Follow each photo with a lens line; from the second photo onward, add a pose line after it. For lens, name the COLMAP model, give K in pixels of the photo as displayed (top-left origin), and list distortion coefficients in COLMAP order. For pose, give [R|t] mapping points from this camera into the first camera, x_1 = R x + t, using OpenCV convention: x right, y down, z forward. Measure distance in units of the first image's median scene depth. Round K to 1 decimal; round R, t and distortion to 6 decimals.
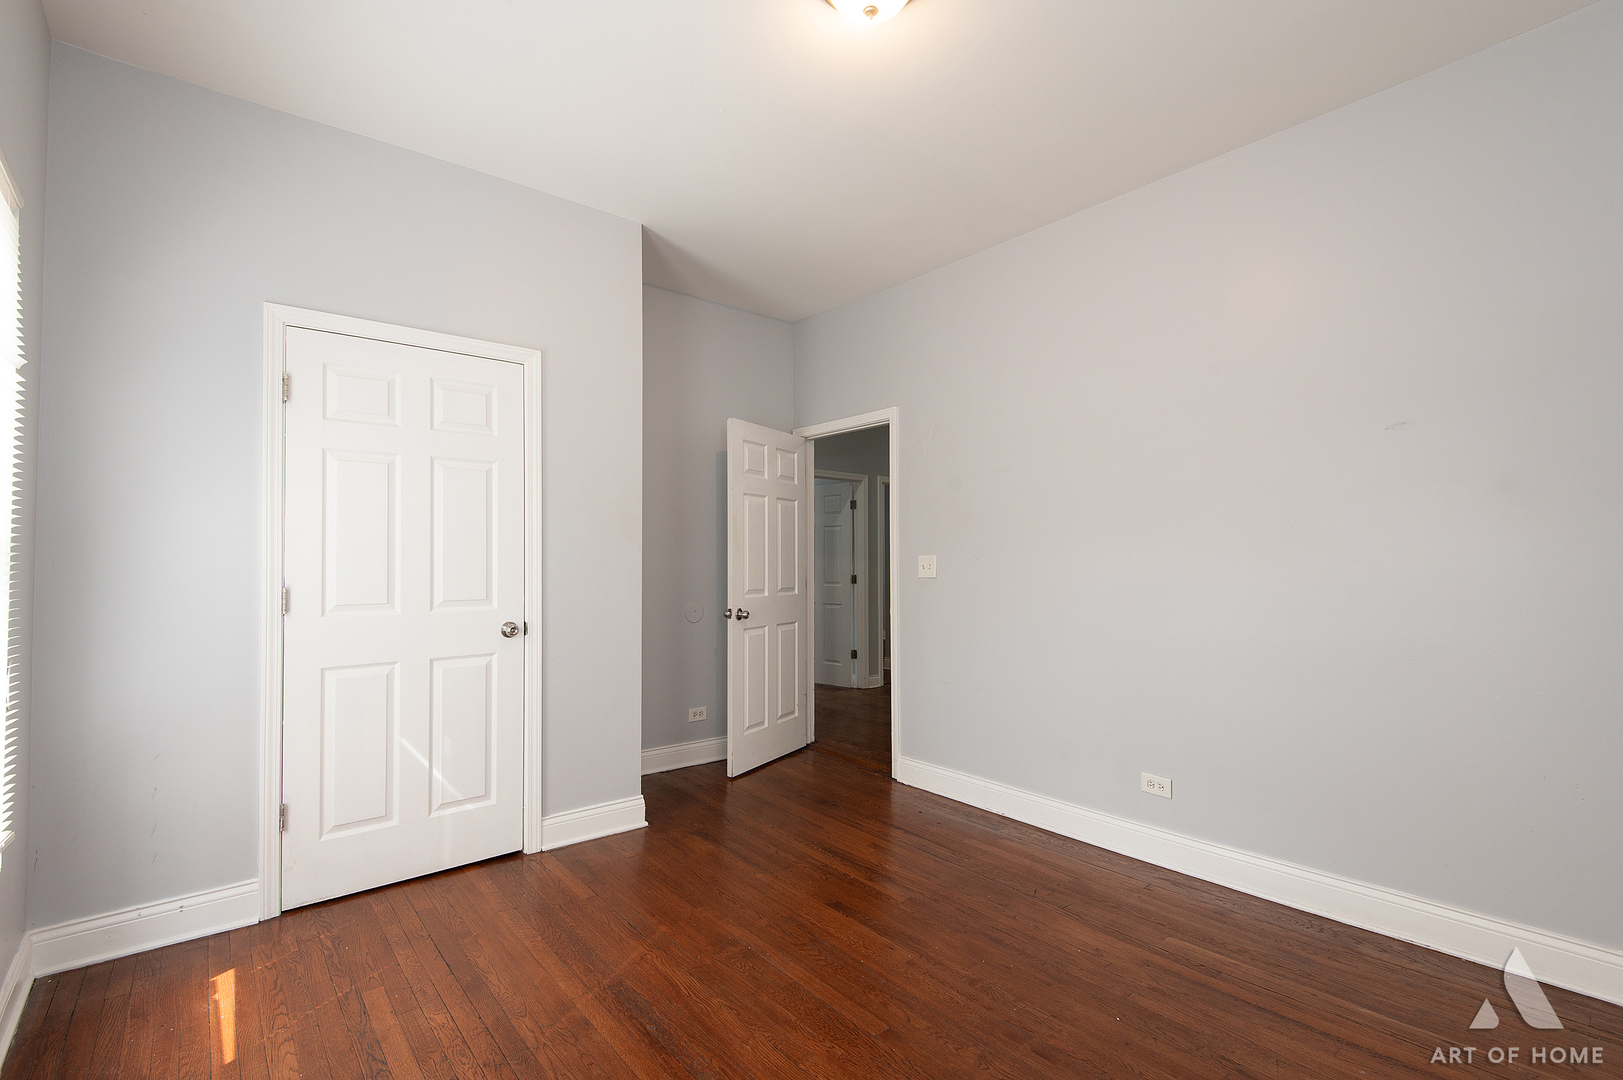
lens RADIAL K [[728.9, 0, 805.5], [0, 728.9, 542.3], [0, 0, 1]] dist [0.038949, -0.023049]
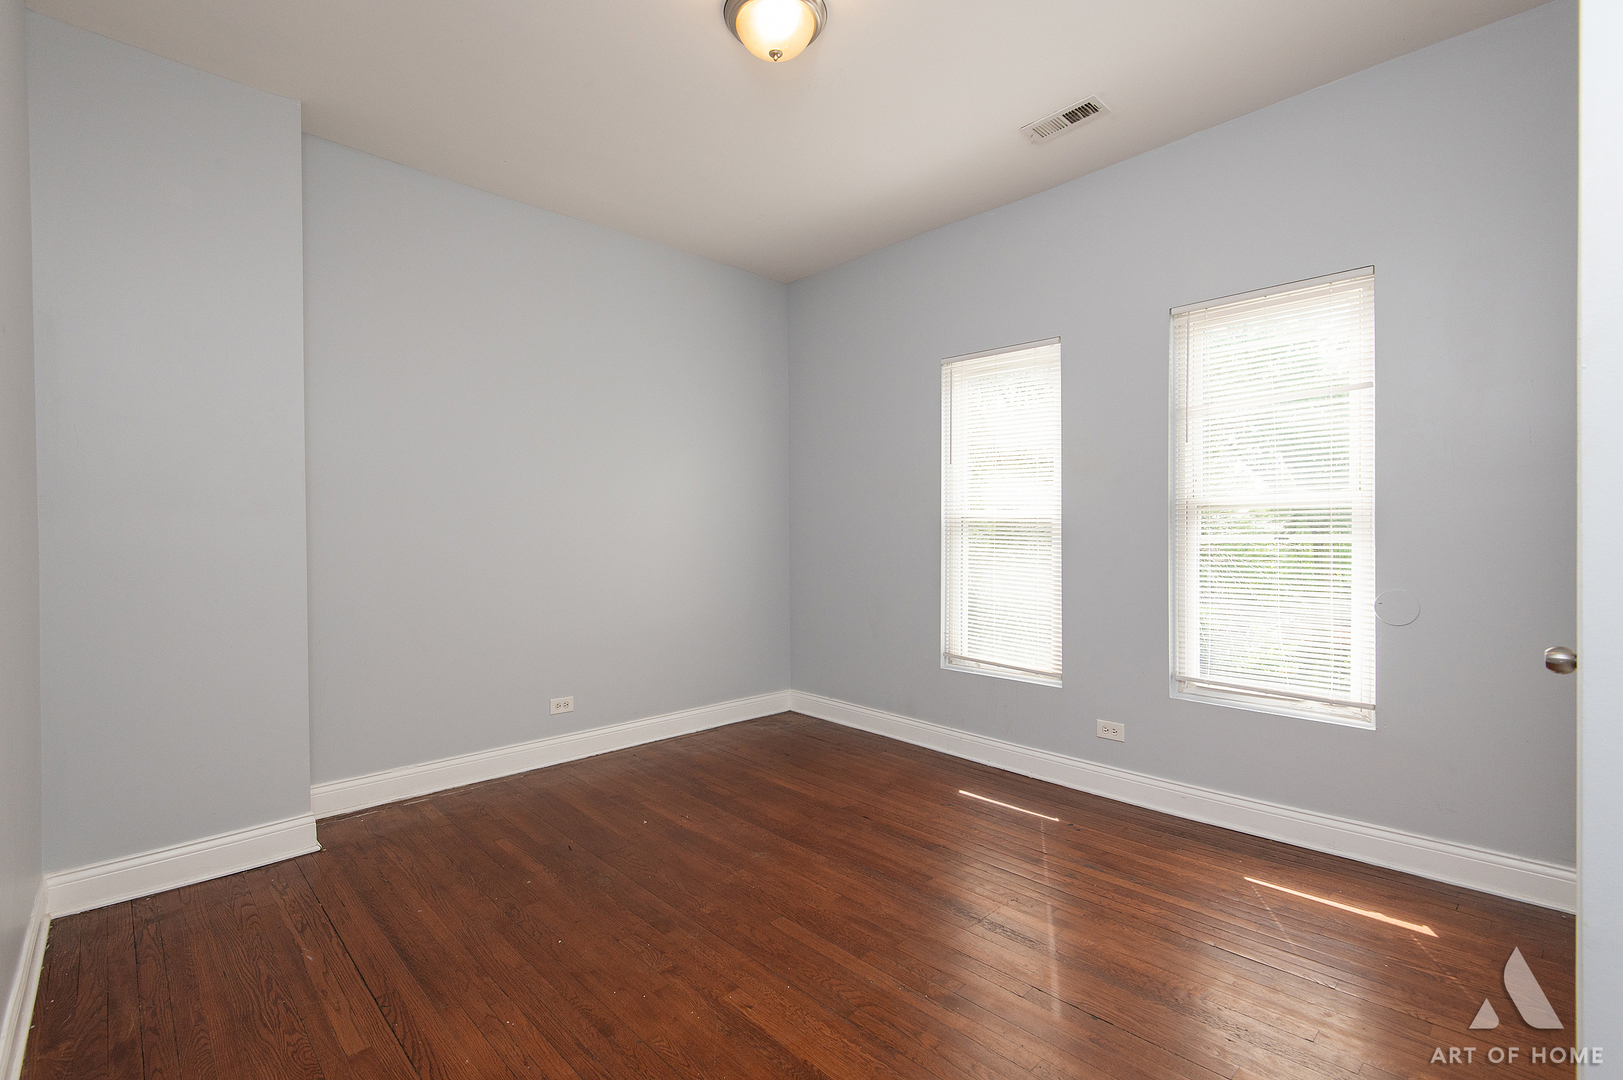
lens RADIAL K [[728.9, 0, 805.5], [0, 728.9, 542.3], [0, 0, 1]] dist [0.038949, -0.023049]
pose [[-0.998214, 0.006761, -0.059357, 0.113702], [0.008148, 0.999698, -0.023167, 0.075991], [0.059183, -0.023609, -0.997968, 2.029819]]
